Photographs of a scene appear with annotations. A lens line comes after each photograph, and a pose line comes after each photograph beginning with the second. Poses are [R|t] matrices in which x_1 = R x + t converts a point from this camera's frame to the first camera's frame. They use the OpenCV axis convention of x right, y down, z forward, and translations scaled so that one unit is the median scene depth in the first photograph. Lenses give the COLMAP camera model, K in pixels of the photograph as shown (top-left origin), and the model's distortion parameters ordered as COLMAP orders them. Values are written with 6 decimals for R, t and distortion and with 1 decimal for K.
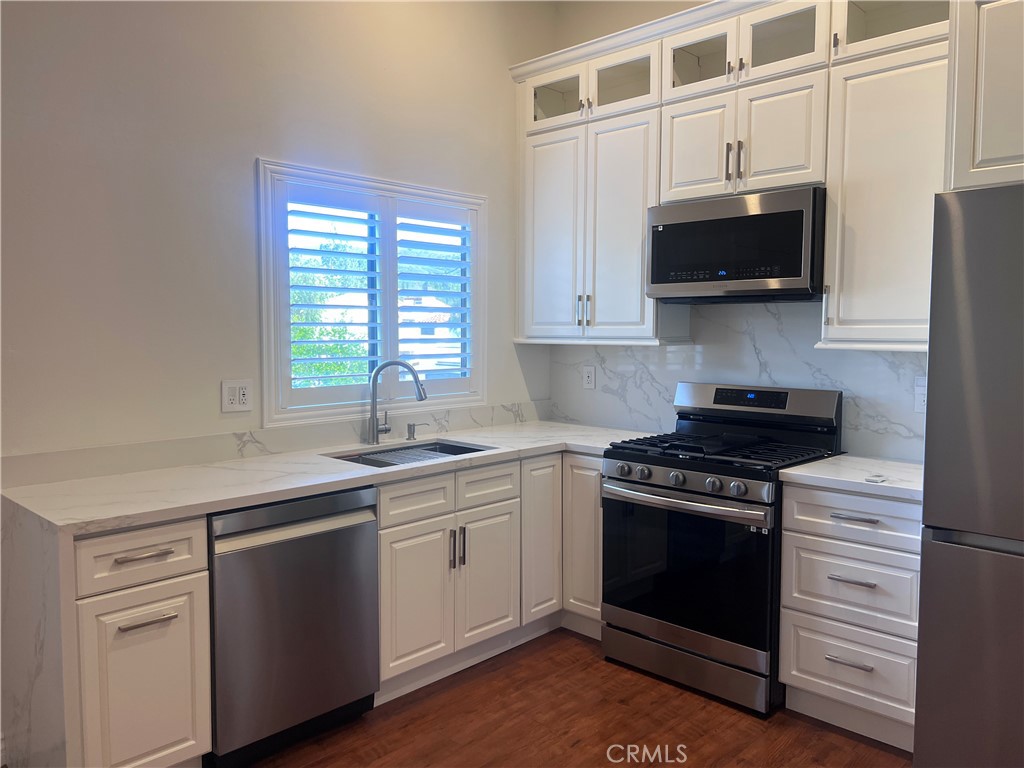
lens RADIAL K [[770.4, 0, 506.0], [0, 770.4, 383.7], [0, 0, 1]] dist [0.034018, -0.039287]
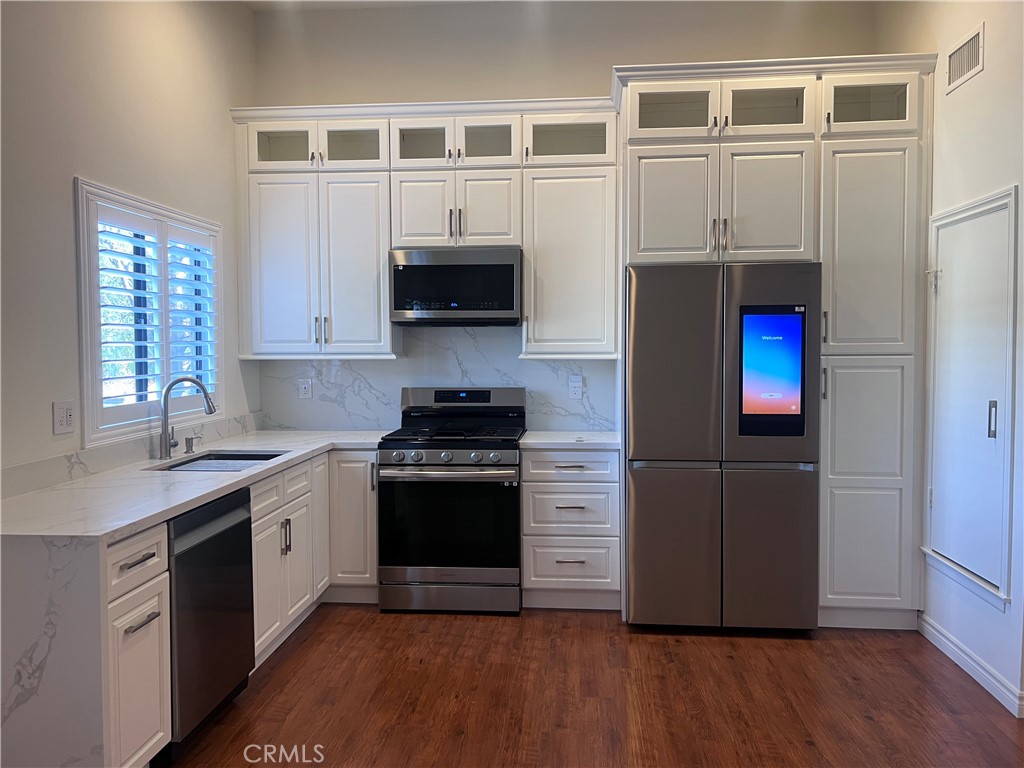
lens RADIAL K [[770.4, 0, 510.7], [0, 770.4, 382.7], [0, 0, 1]] dist [0.034018, -0.039287]
pose [[0.779060, -0.036871, 0.625864, -0.489078], [0.051605, 0.998653, -0.005405, 0.006550], [-0.624822, 0.036509, 0.779913, -0.110508]]
